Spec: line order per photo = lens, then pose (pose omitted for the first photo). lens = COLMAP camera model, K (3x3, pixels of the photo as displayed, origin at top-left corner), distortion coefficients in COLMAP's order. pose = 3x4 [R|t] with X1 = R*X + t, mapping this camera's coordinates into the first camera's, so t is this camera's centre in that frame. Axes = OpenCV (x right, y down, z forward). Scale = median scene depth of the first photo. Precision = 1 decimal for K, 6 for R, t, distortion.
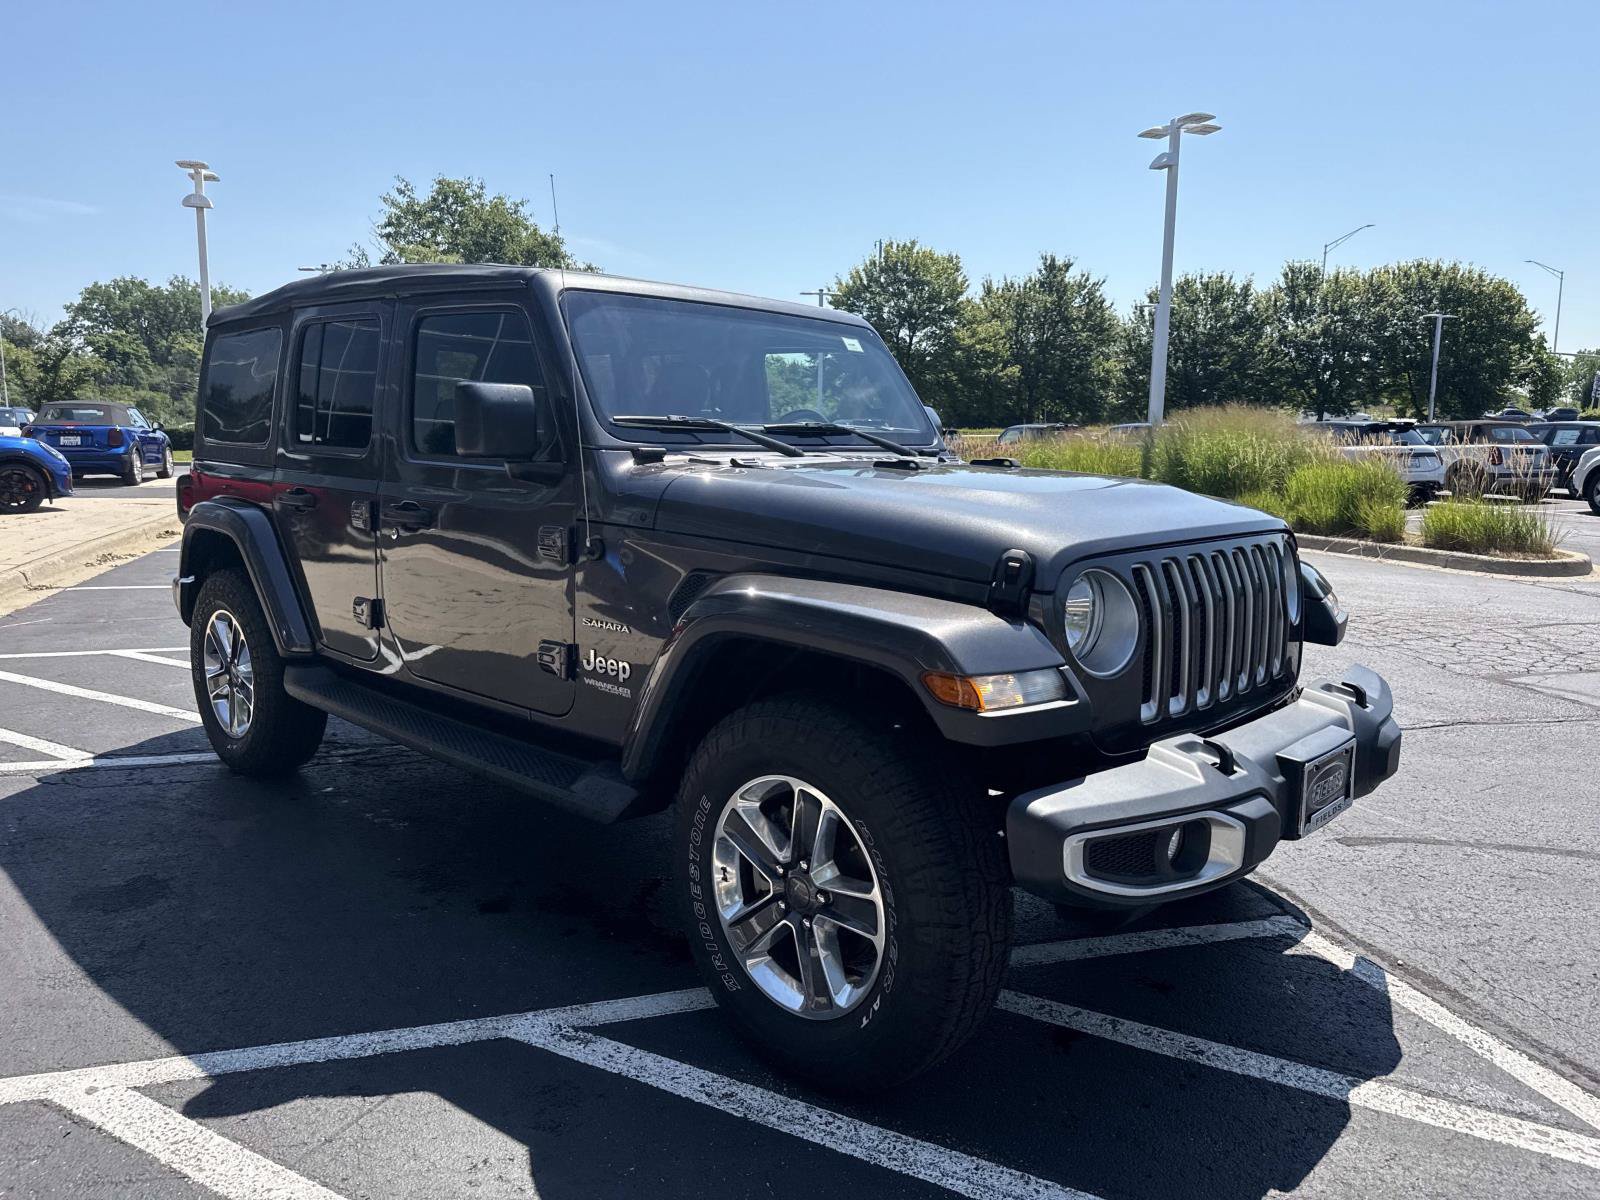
lens RADIAL K [[1136.0, 0, 800.0], [0, 1136.0, 600.0], [0, 0, 1]] dist [0.001700, -0.002121]
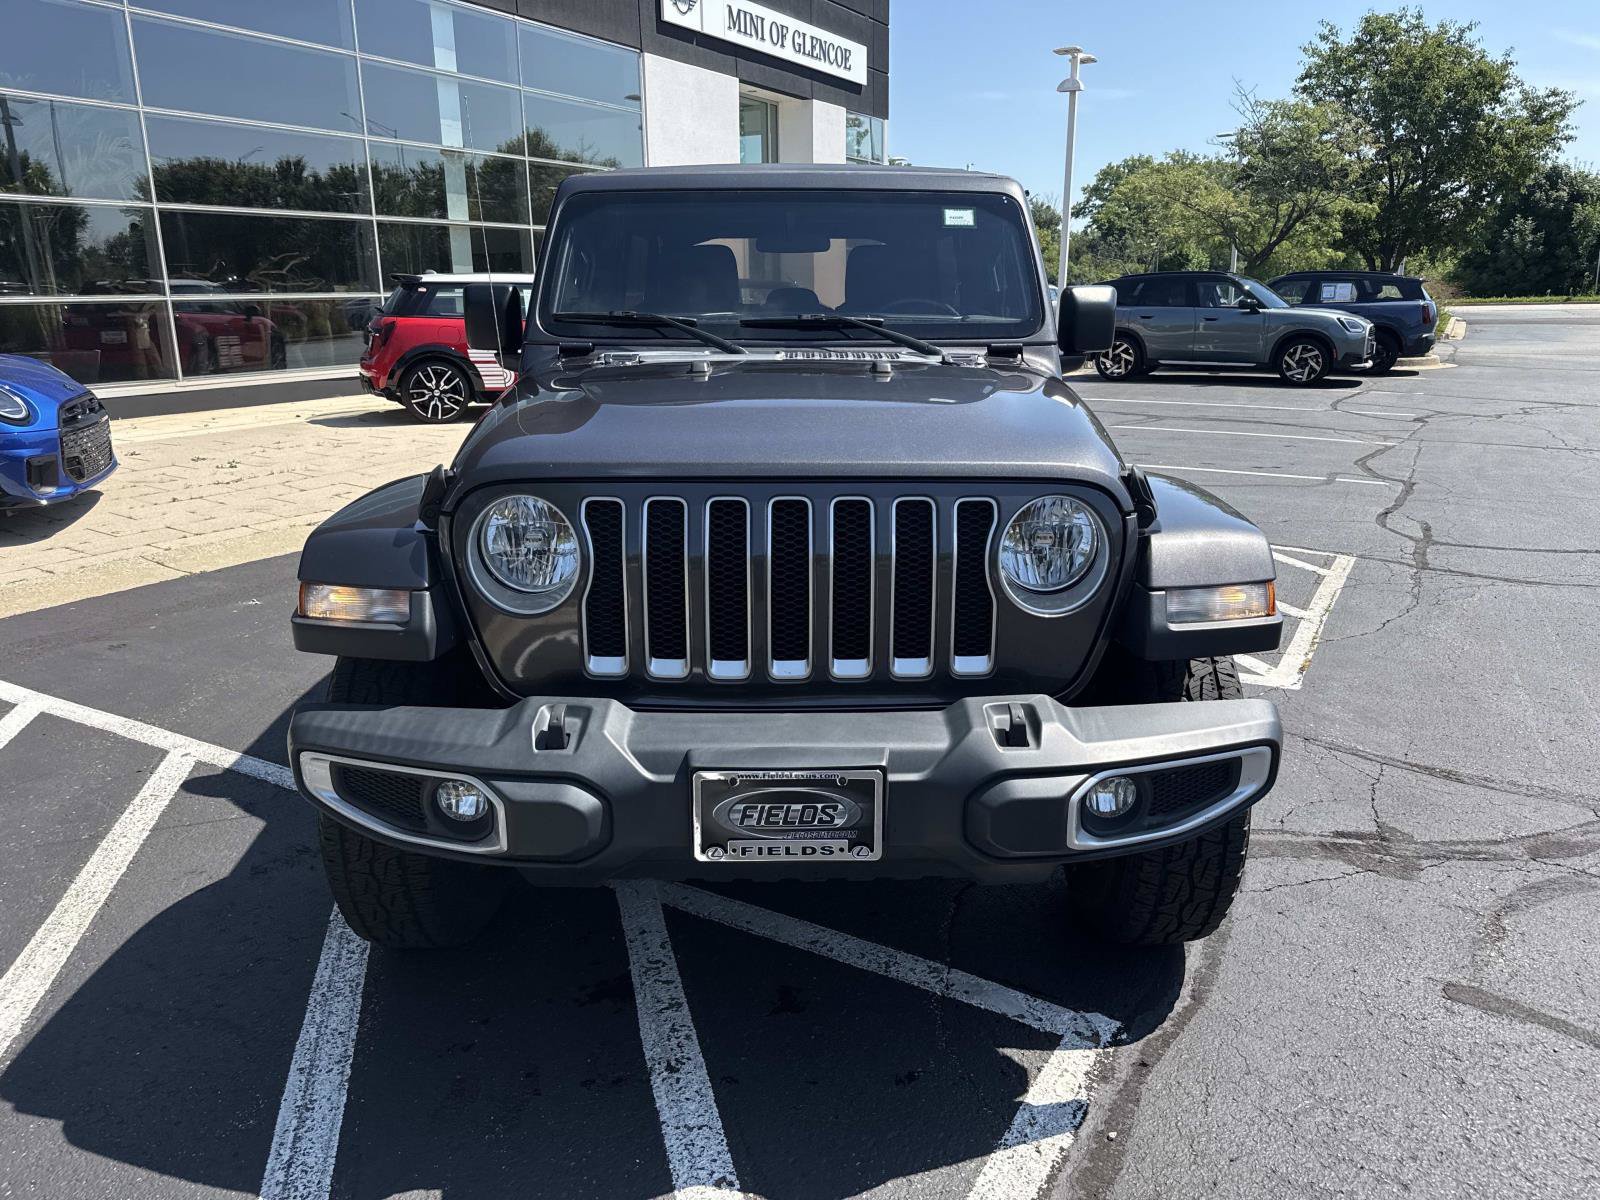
lens RADIAL K [[1136.1, 0, 809.1], [0, 1136.1, 578.8], [0, 0, 1]] dist [-0.000069, -0.003143]
pose [[0.695461, 0.161118, -0.700268, 0.525203], [-0.094256, 0.986572, 0.133383, -0.050692], [0.712355, -0.026758, 0.701309, 0.261303]]
